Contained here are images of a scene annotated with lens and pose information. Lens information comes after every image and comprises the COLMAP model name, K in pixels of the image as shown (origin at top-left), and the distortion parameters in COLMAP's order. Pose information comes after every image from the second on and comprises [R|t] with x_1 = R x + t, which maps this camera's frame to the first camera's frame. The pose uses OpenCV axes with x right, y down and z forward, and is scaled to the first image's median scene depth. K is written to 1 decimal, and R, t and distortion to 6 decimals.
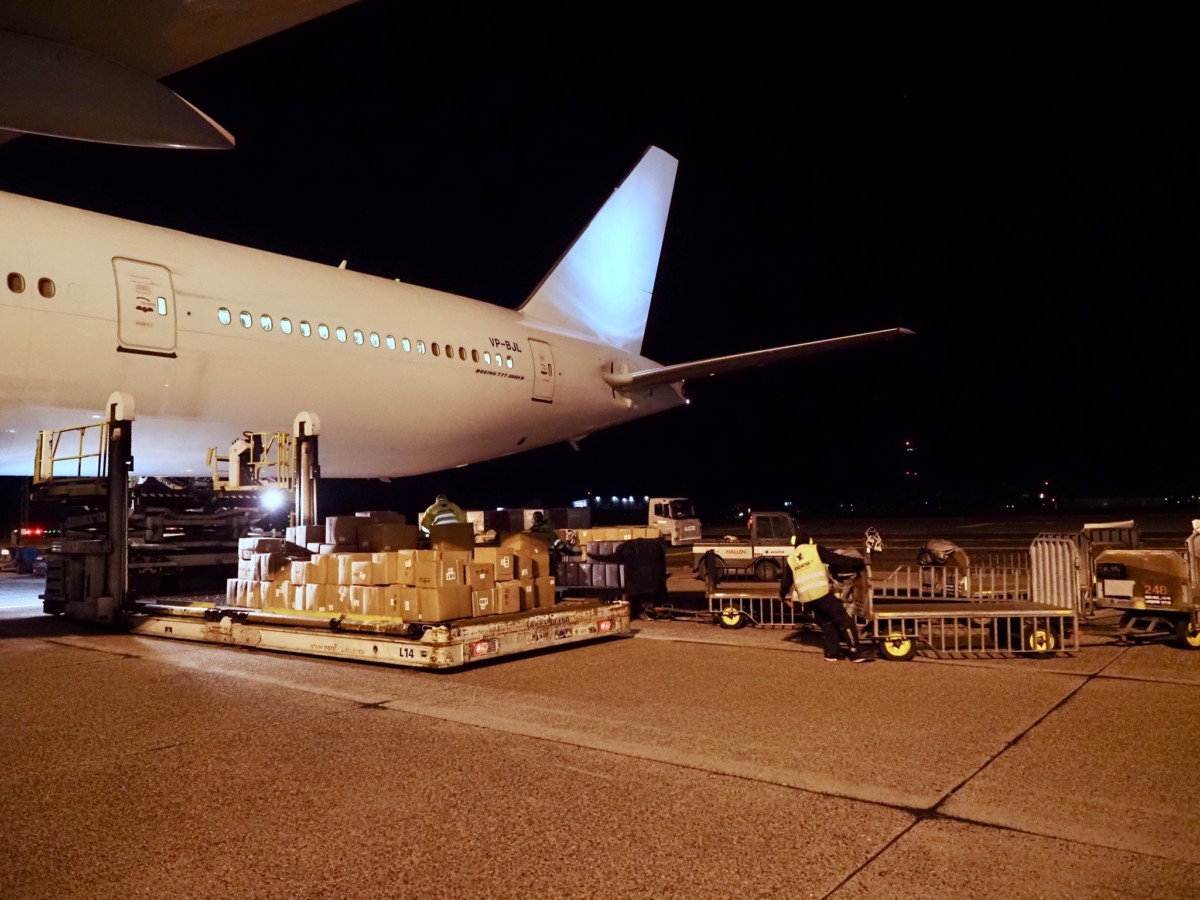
lens RADIAL K [[853.5, 0, 600.0], [0, 853.5, 450.0], [0, 0, 1]] dist [-0.004749, -0.000300]
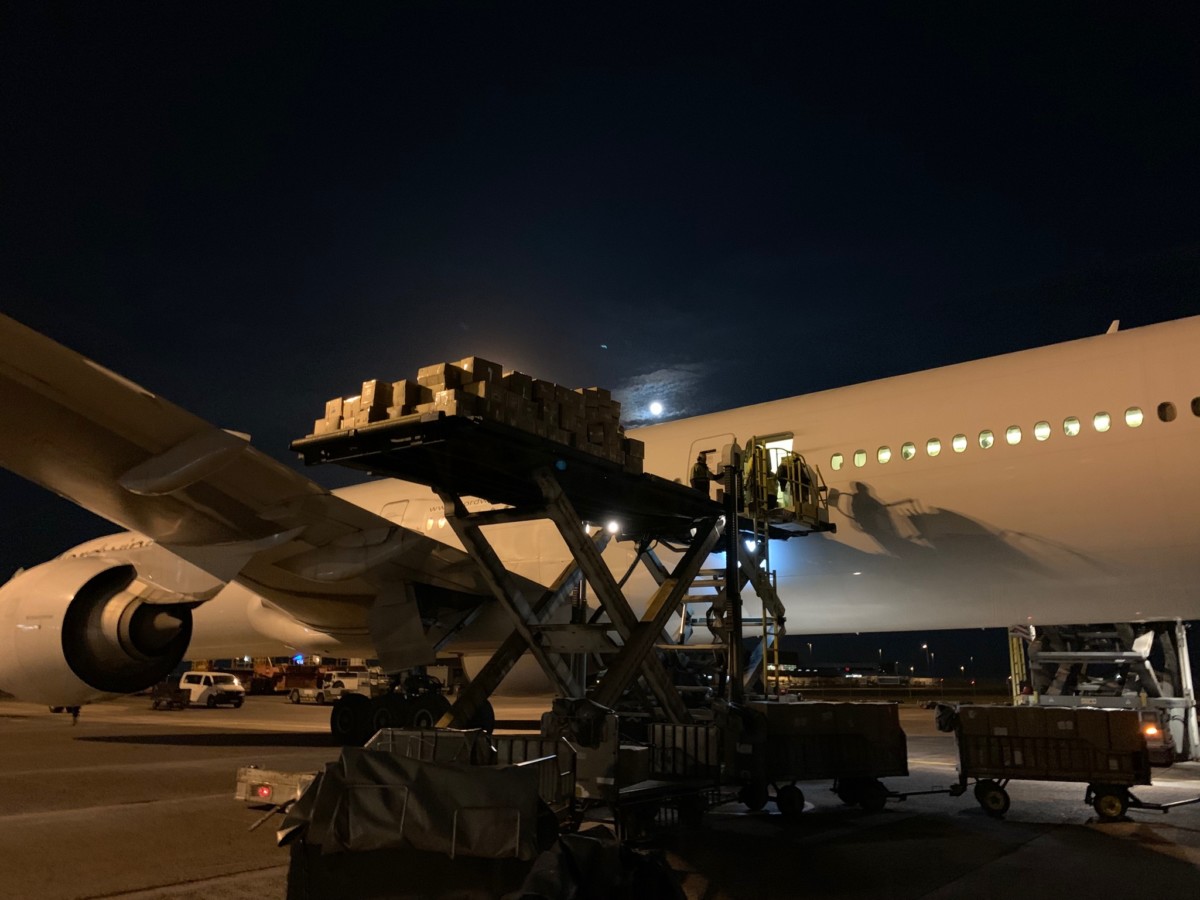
lens RADIAL K [[929.6, 0, 600.0], [0, 929.6, 450.0], [0, 0, 1]] dist [-0.001728, -0.001173]
pose [[0.089268, -0.218573, -0.971729, 0.303807], [0.075369, 0.974309, -0.212229, 0.019253], [0.993152, -0.054293, 0.103449, 0.328665]]
